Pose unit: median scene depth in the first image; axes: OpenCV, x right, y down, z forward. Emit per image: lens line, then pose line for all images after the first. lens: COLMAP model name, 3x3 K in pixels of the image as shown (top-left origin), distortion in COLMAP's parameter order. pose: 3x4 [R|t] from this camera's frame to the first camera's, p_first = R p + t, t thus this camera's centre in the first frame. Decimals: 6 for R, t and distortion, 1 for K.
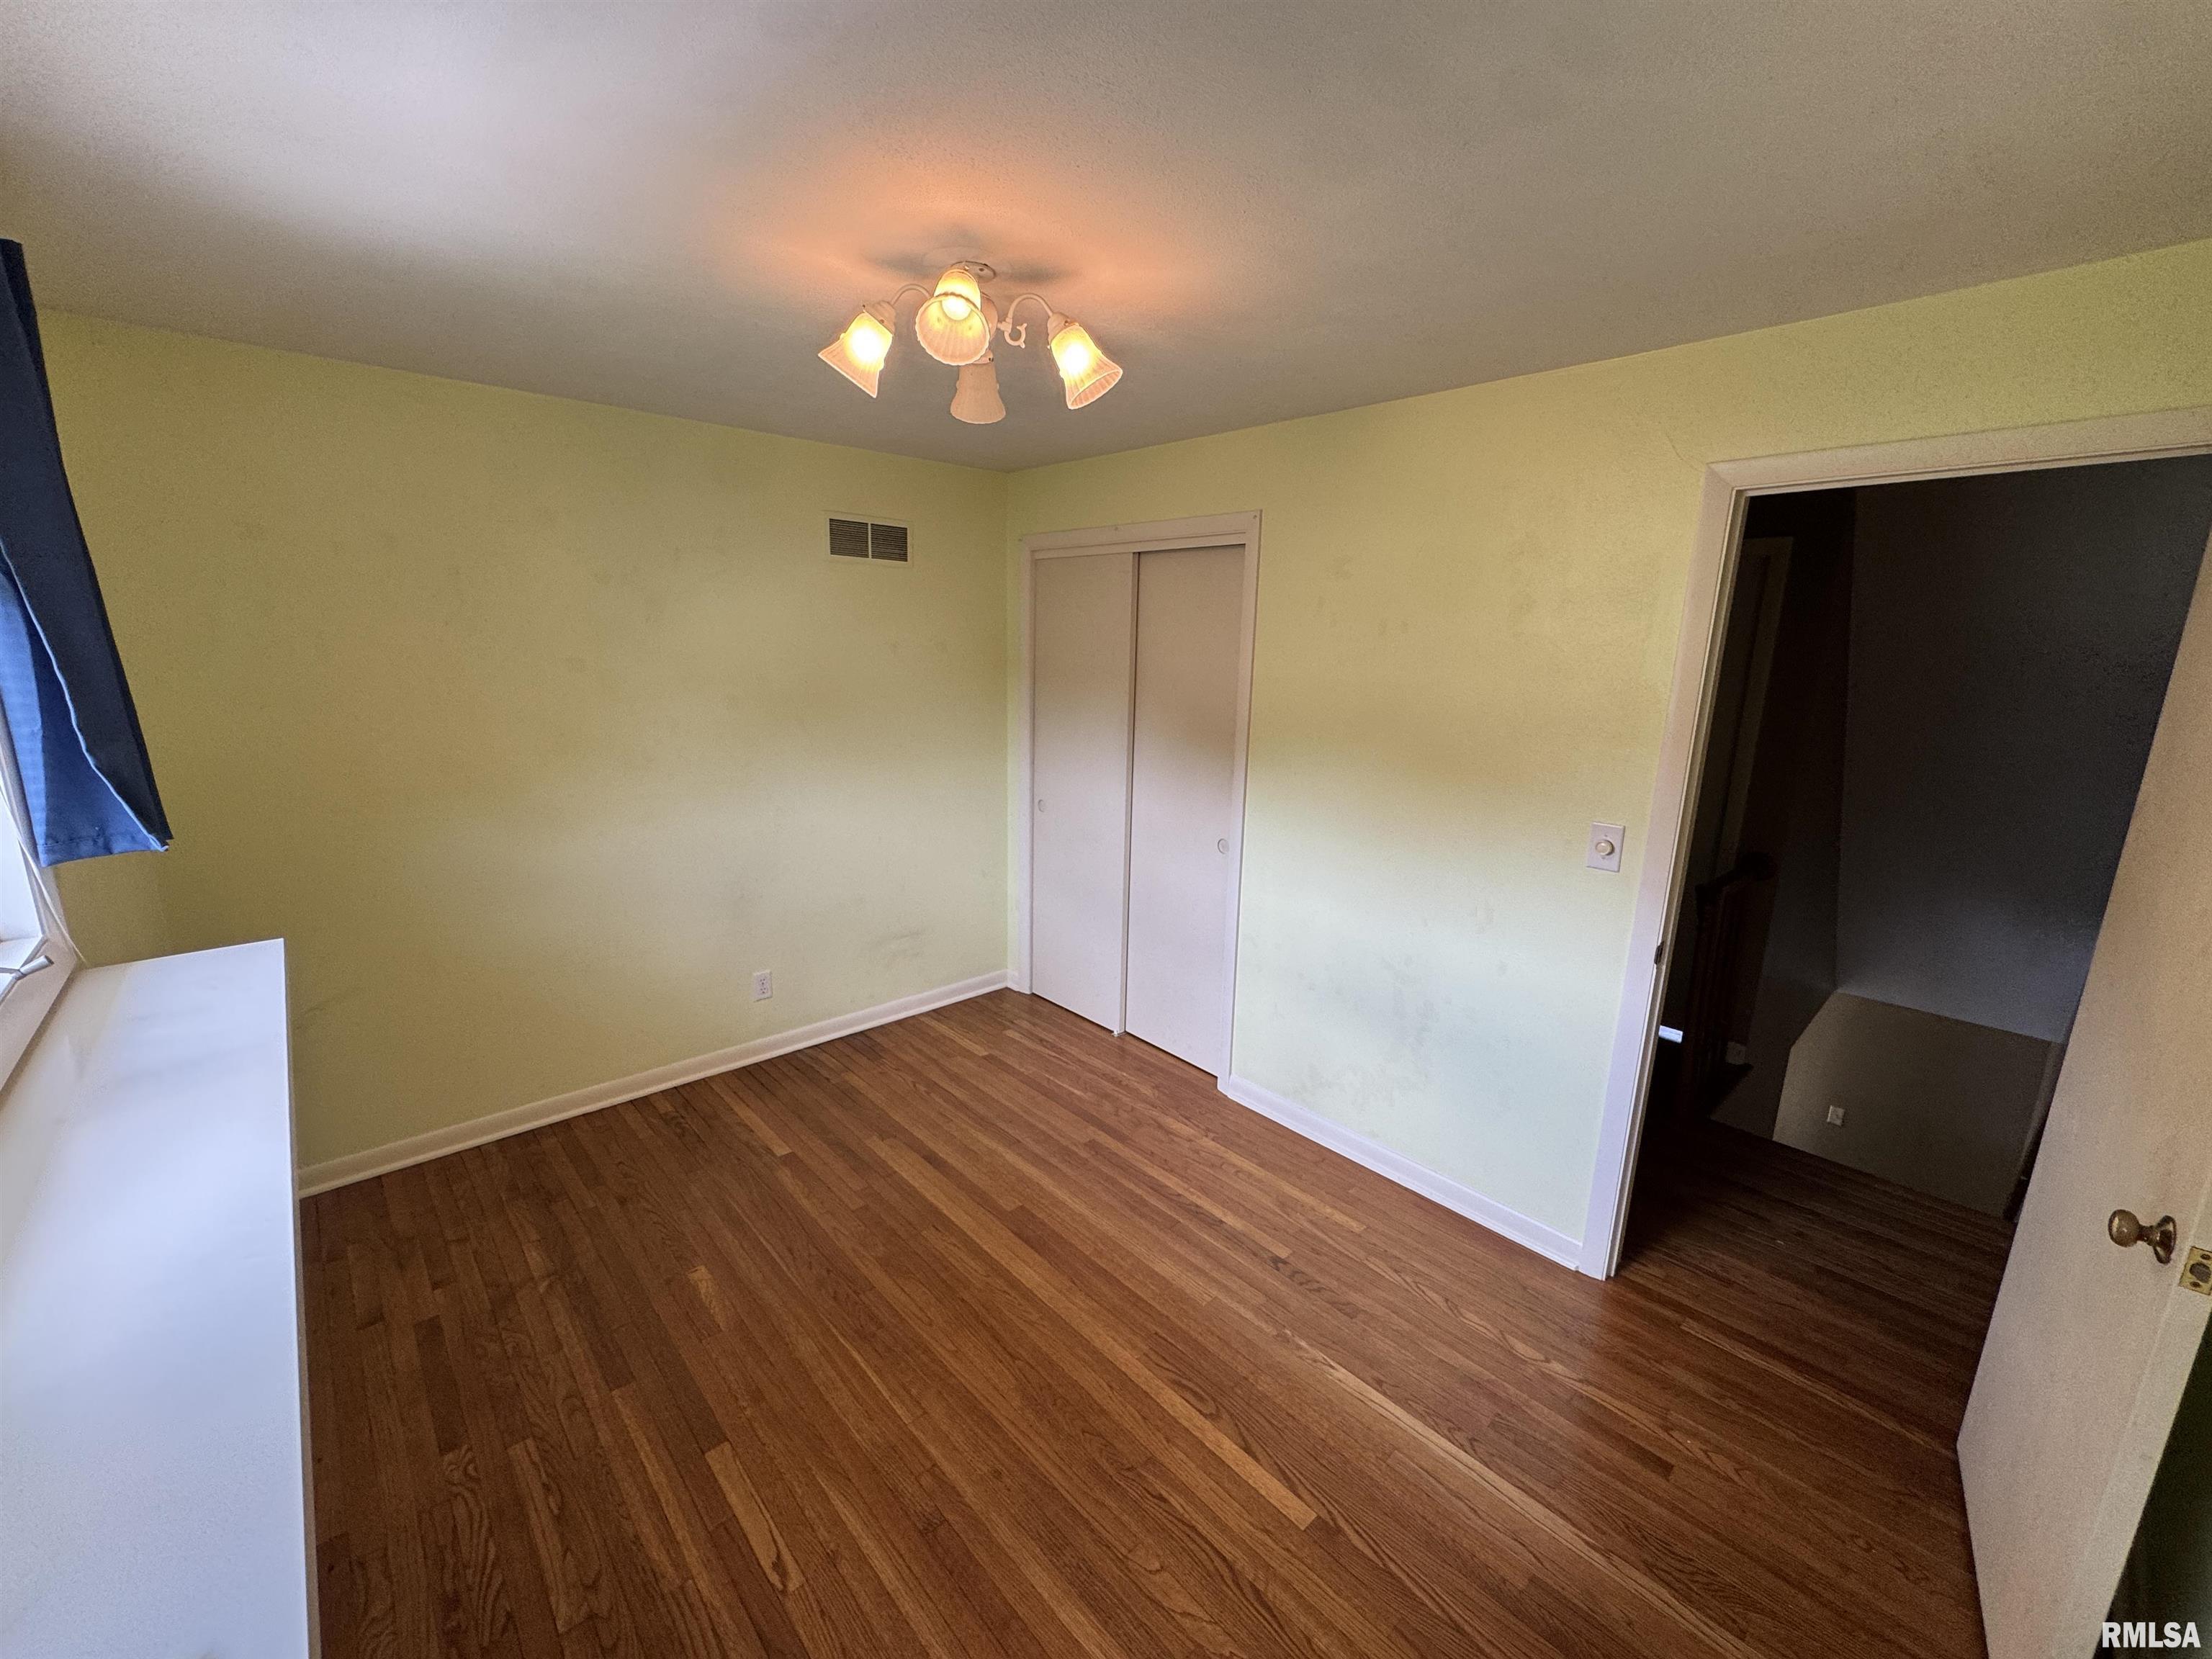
lens RADIAL K [[887.5, 0, 1106.0], [0, 887.5, 829.5], [0, 0, 1]] dist [-0.004712, -0.000283]
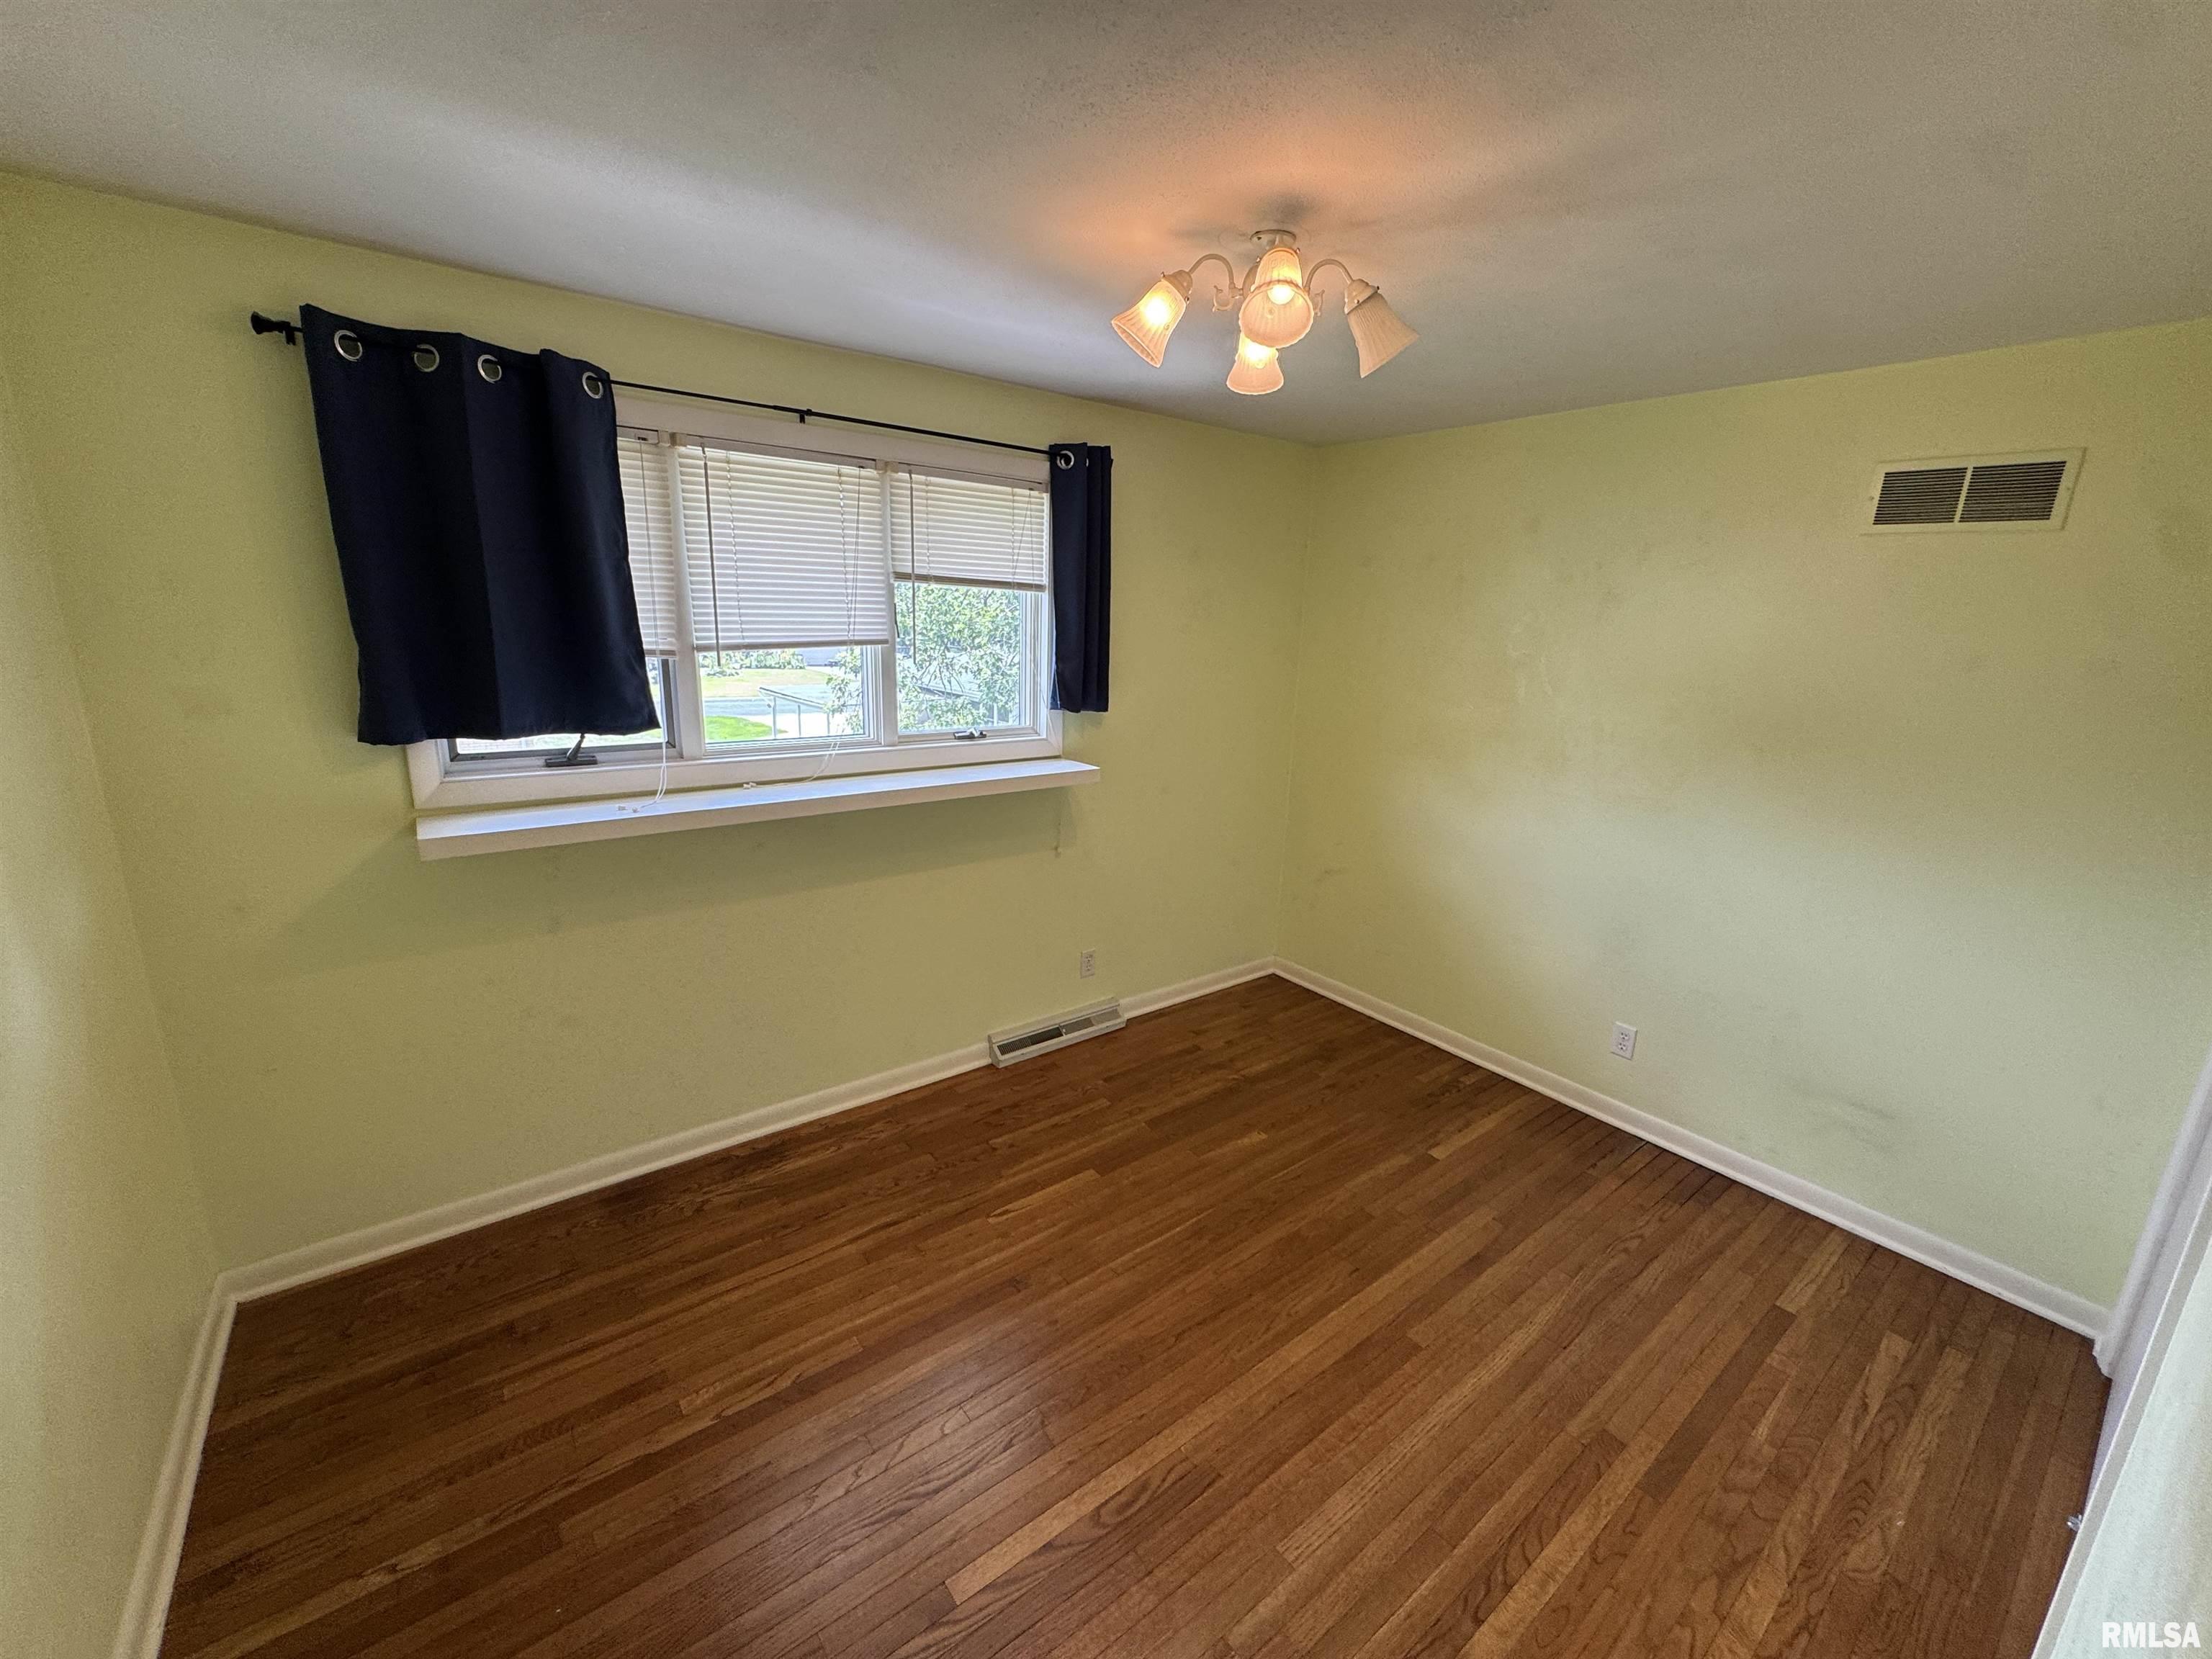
lens RADIAL K [[887.5, 0, 1106.0], [0, 887.5, 829.5], [0, 0, 1]] dist [-0.004712, -0.000283]
pose [[-0.089344, 0.213602, -0.972827, 0.587946], [-0.247676, 0.941287, 0.229424, -0.118115], [0.964715, 0.261443, -0.031194, 0.625107]]
